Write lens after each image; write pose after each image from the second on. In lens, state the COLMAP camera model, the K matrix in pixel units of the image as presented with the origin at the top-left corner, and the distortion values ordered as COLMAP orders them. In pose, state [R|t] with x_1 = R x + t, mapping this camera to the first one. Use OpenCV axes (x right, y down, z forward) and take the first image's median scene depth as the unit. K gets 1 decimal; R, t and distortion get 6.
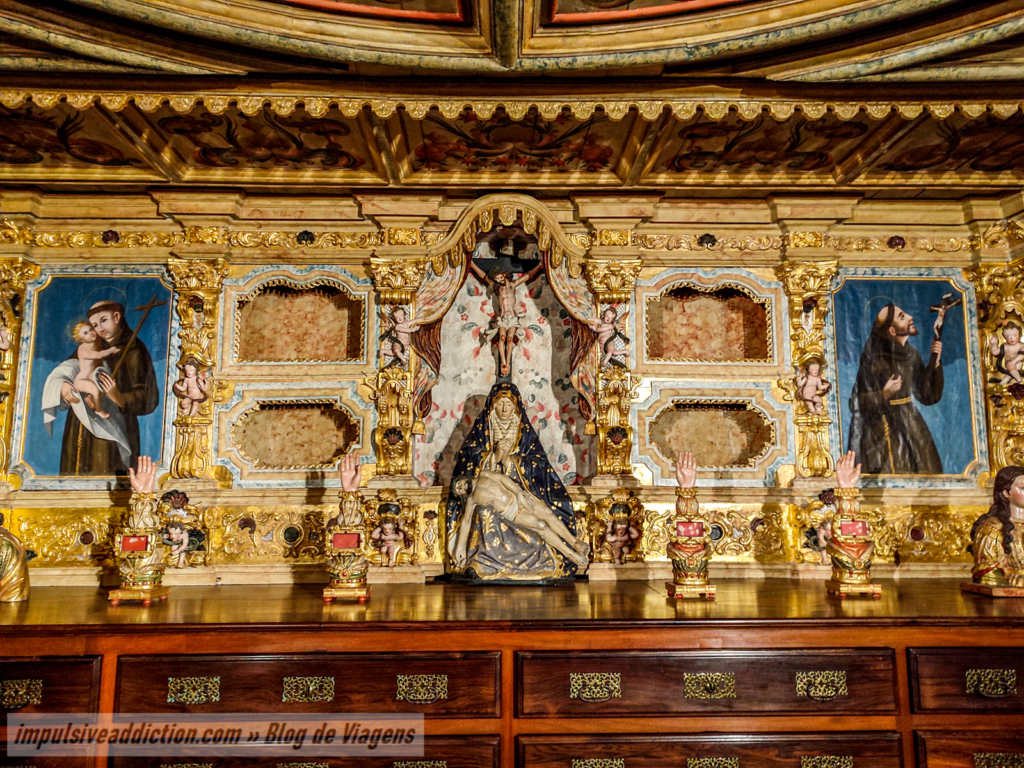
lens RADIAL K [[752.1, 0, 518.7], [0, 752.1, 381.8], [0, 0, 1]] dist [0.021440, -0.009581]
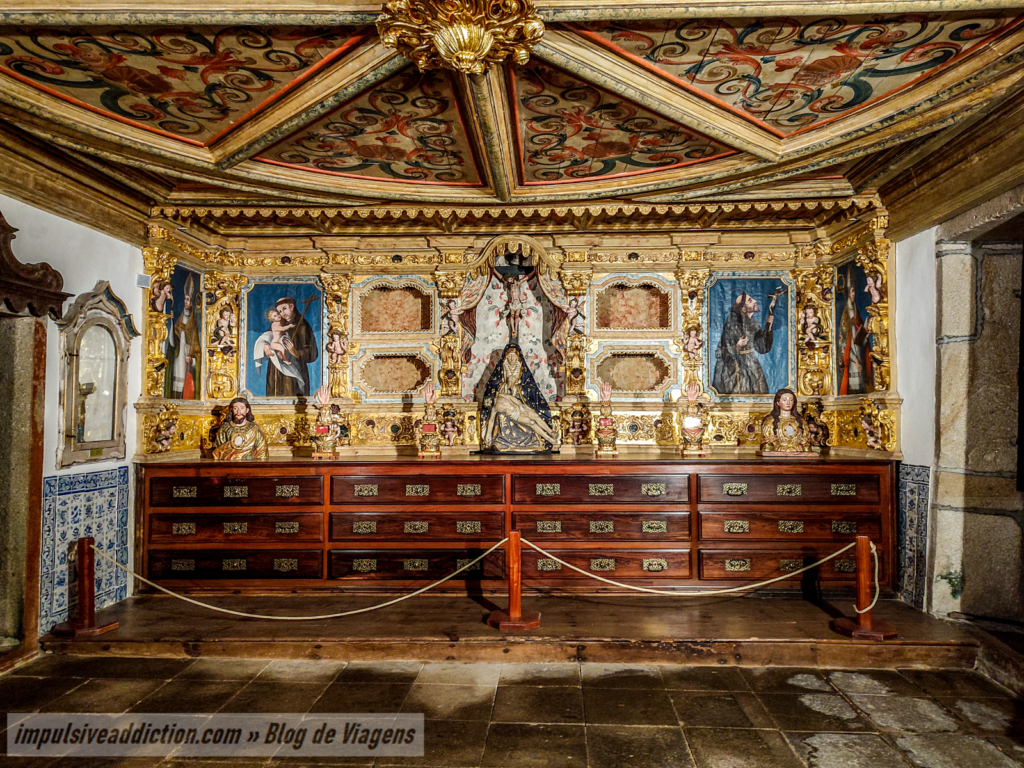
lens RADIAL K [[752.1, 0, 512.1], [0, 752.1, 387.9], [0, 0, 1]] dist [0.021440, -0.009581]
pose [[0.997955, -0.004069, -0.063786, 0.089673], [0.010431, 0.994959, 0.099742, -0.069046], [0.063058, -0.100203, 0.992967, -0.736879]]
